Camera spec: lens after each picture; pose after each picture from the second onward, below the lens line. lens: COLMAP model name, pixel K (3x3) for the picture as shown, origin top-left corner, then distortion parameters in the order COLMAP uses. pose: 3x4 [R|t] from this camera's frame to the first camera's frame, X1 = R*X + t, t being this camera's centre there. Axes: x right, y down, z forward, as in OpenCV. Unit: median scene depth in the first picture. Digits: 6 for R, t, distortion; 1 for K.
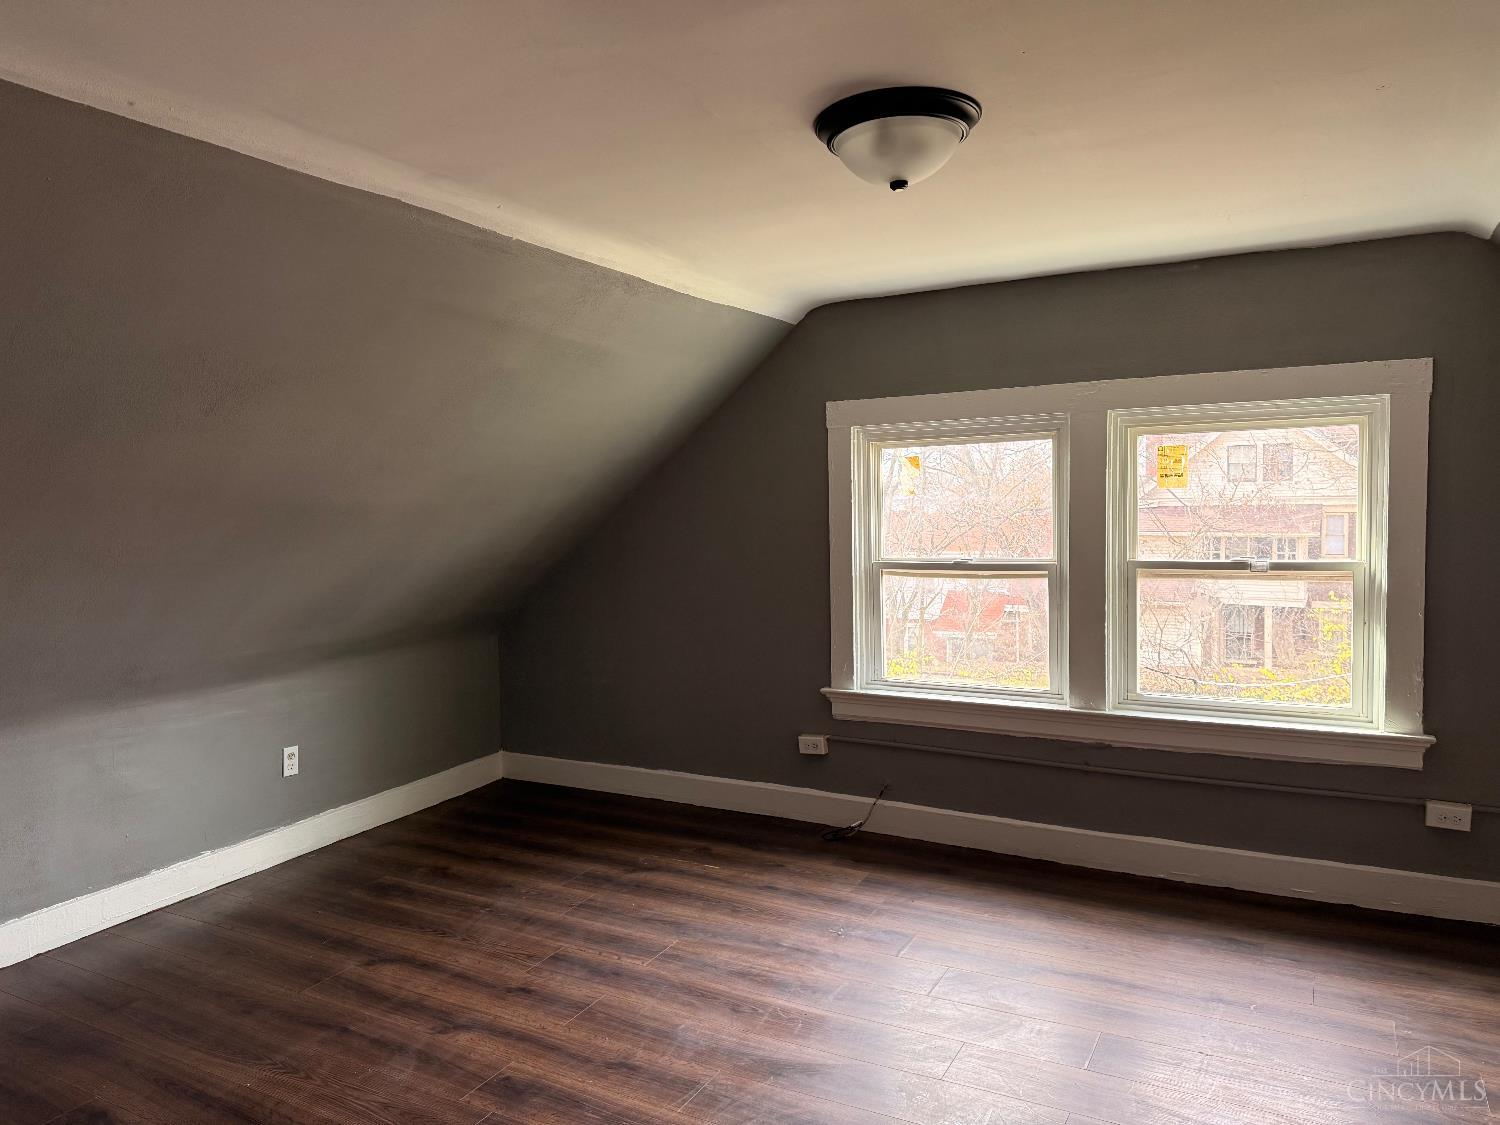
lens RADIAL K [[1063.3, 0, 747.9], [0, 1063.3, 565.2], [0, 0, 1]] dist [0.065385, -0.059436]
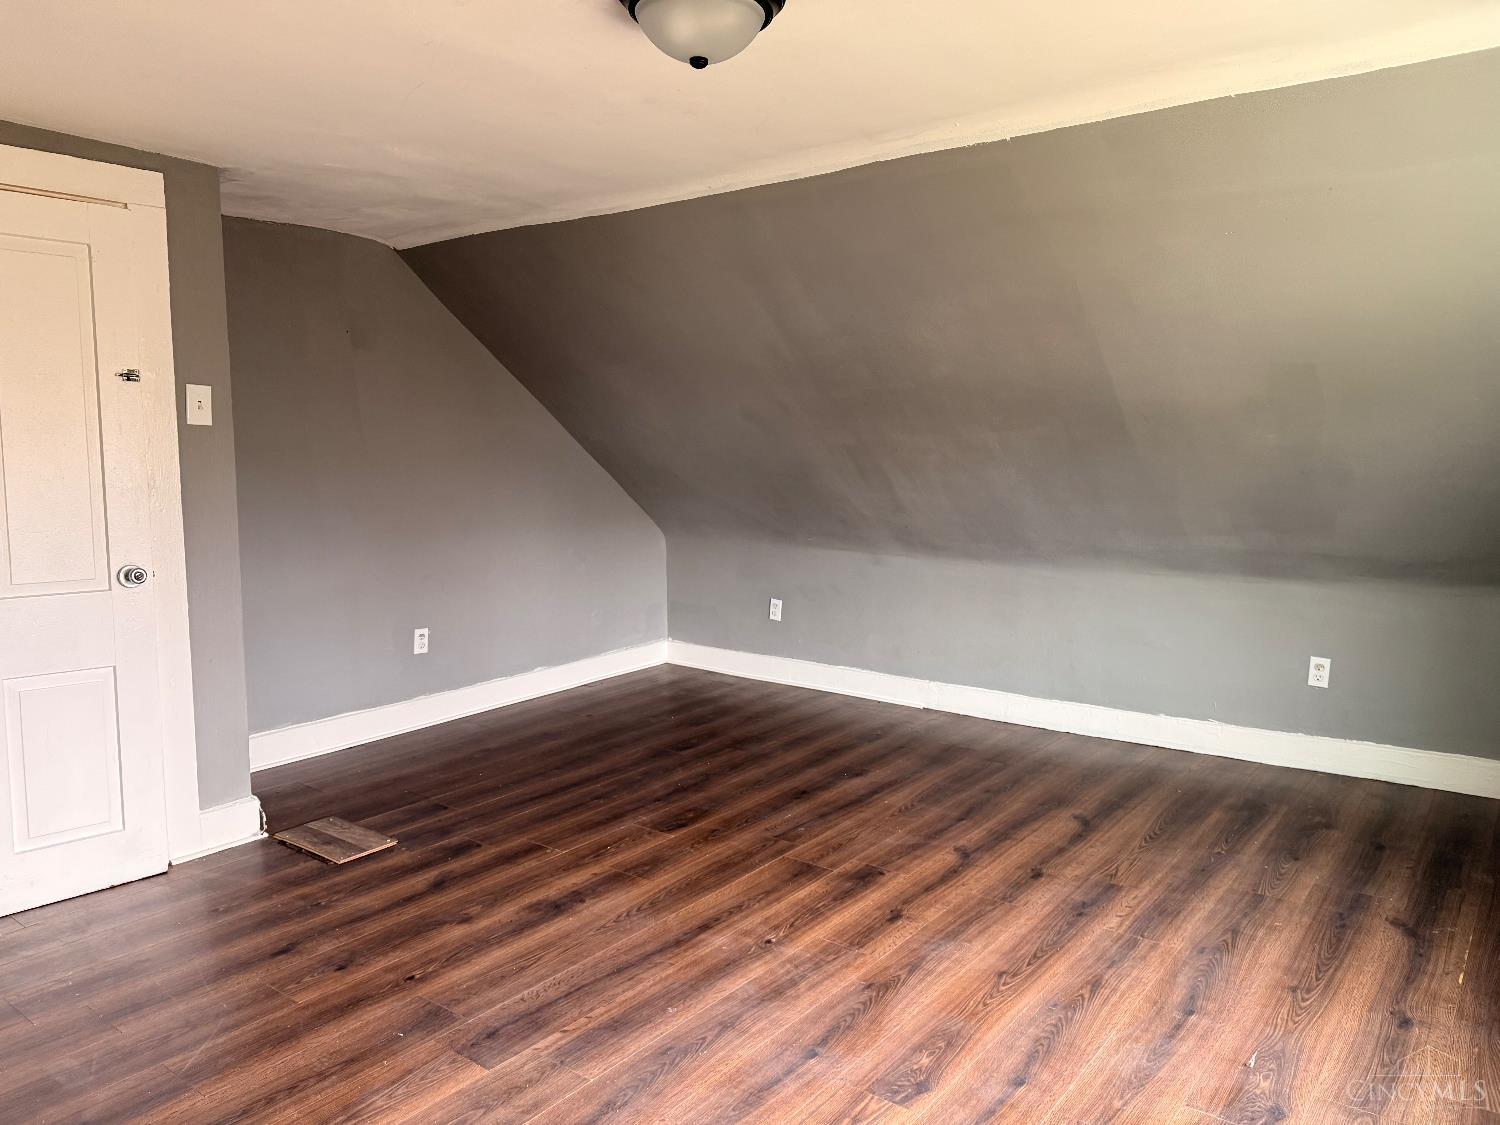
lens RADIAL K [[1063.3, 0, 740.9], [0, 1063.3, 564.4], [0, 0, 1]] dist [0.065385, -0.059436]
pose [[-0.192219, 0.118369, -0.974187, 0.744825], [-0.057103, 0.989668, 0.131517, -0.012233], [0.979689, 0.080909, -0.183474, 0.827330]]
